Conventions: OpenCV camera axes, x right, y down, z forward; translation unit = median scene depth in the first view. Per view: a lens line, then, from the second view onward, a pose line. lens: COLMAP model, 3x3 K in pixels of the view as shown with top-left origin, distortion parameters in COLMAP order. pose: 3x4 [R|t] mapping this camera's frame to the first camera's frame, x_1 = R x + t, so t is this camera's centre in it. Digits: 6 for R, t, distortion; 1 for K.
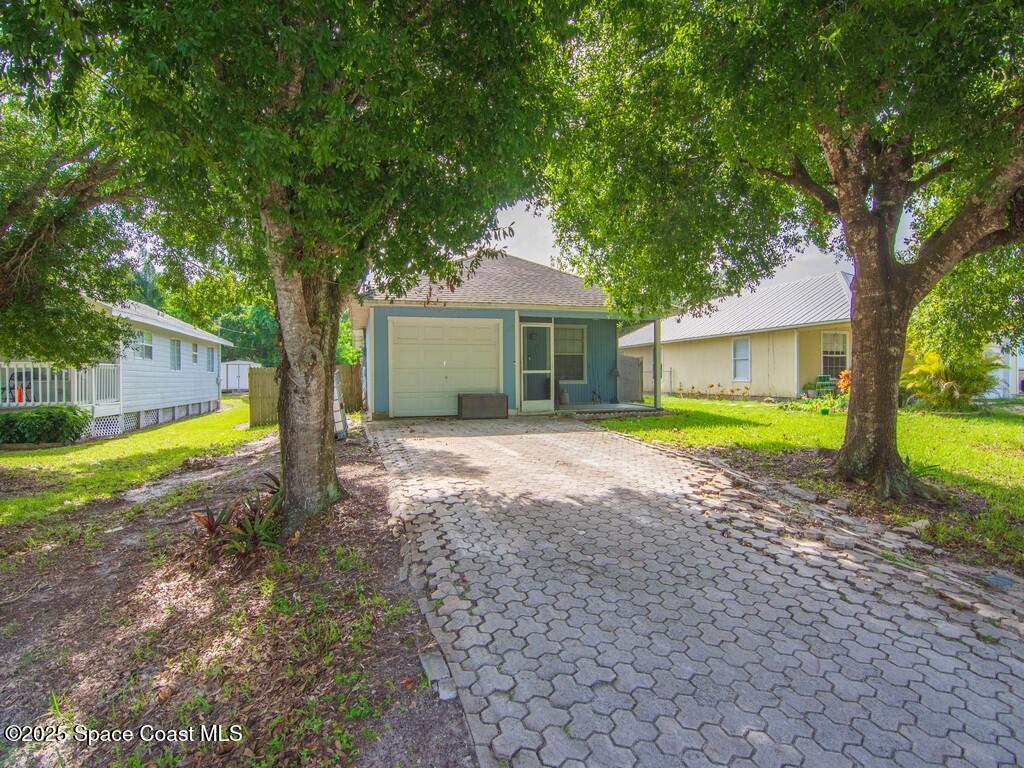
lens RADIAL K [[496.6, 0, 522.4], [0, 496.6, 384.7], [0, 0, 1]] dist [-0.013186, -0.005981]
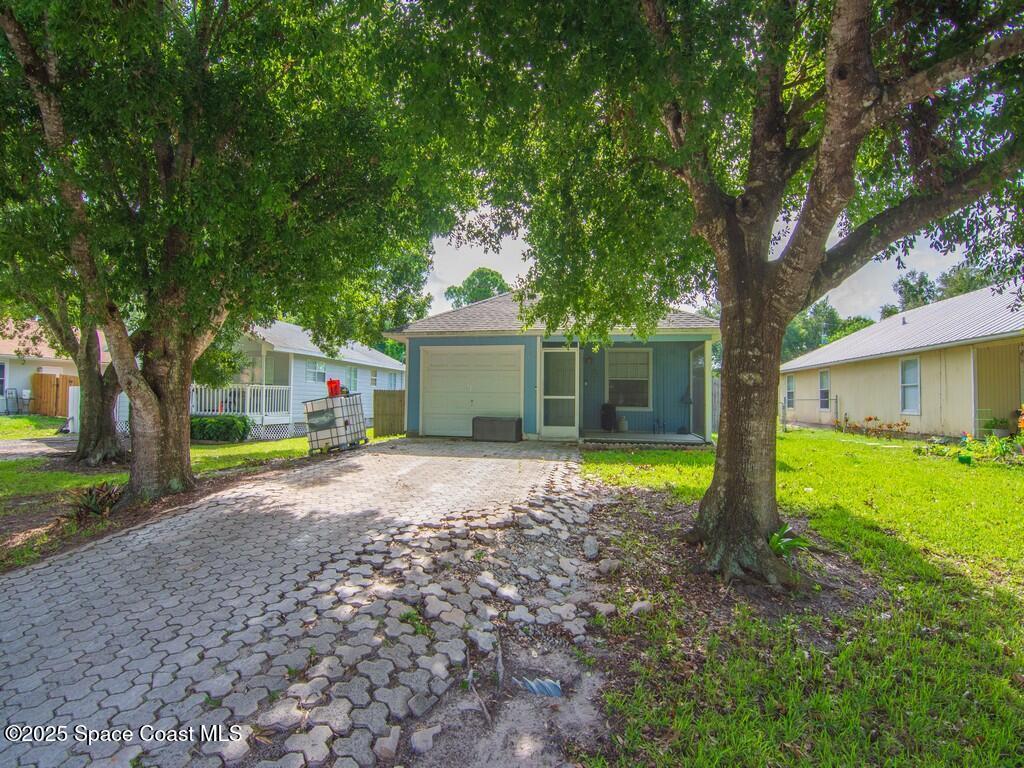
lens RADIAL K [[496.6, 0, 526.5], [0, 496.6, 383.0], [0, 0, 1]] dist [-0.013186, -0.005981]
pose [[0.899400, 0.004839, -0.437099, 0.405467], [-0.027171, 0.998624, -0.044853, -0.008471], [0.436280, 0.052217, 0.898294, 0.088476]]
